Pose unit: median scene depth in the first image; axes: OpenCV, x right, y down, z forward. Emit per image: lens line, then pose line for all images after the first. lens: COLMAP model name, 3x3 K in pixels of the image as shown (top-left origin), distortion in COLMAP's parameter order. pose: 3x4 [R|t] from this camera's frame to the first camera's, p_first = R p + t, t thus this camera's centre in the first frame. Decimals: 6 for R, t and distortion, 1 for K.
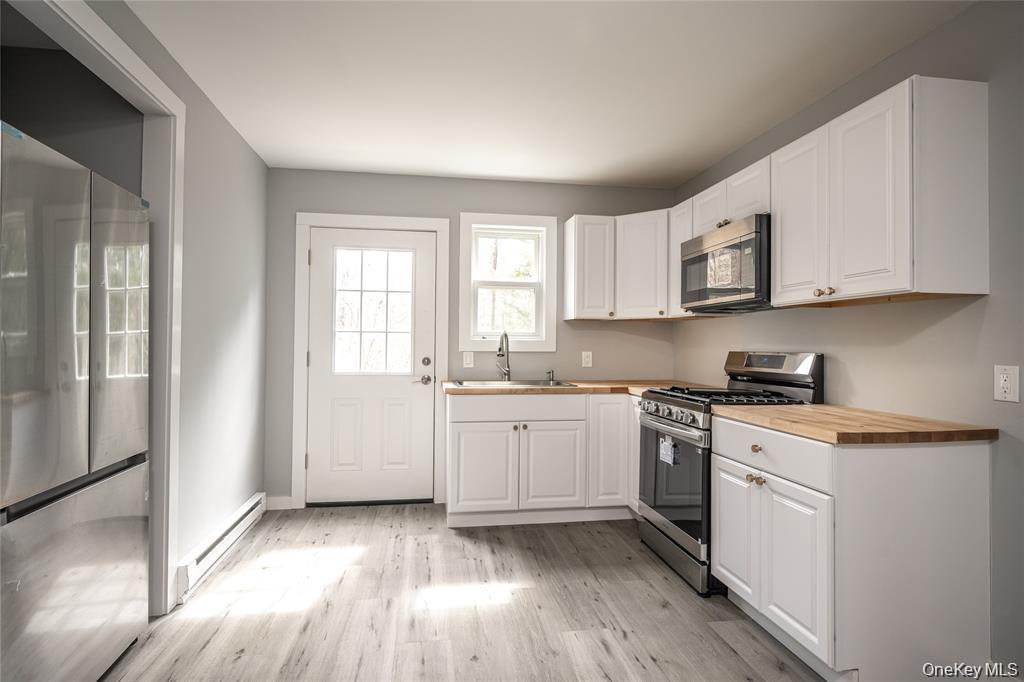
lens RADIAL K [[547.8, 0, 513.9], [0, 547.8, 339.6], [0, 0, 1]] dist [0.006383, -0.000289]
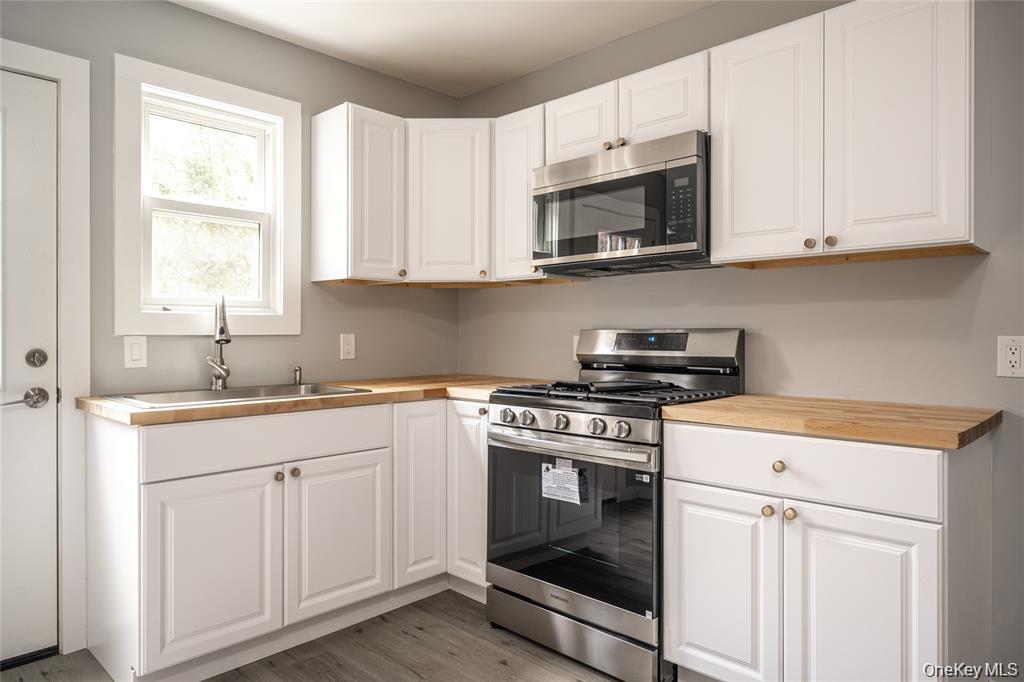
lens RADIAL K [[655.5, 0, 507.1], [0, 655.5, 338.6], [0, 0, 1]] dist [-0.010247, 0.004372]
pose [[0.799011, -0.013548, 0.601164, -0.198092], [0.003129, 0.999826, 0.018374, 0.016578], [-0.601308, -0.012800, 0.798914, 0.362683]]
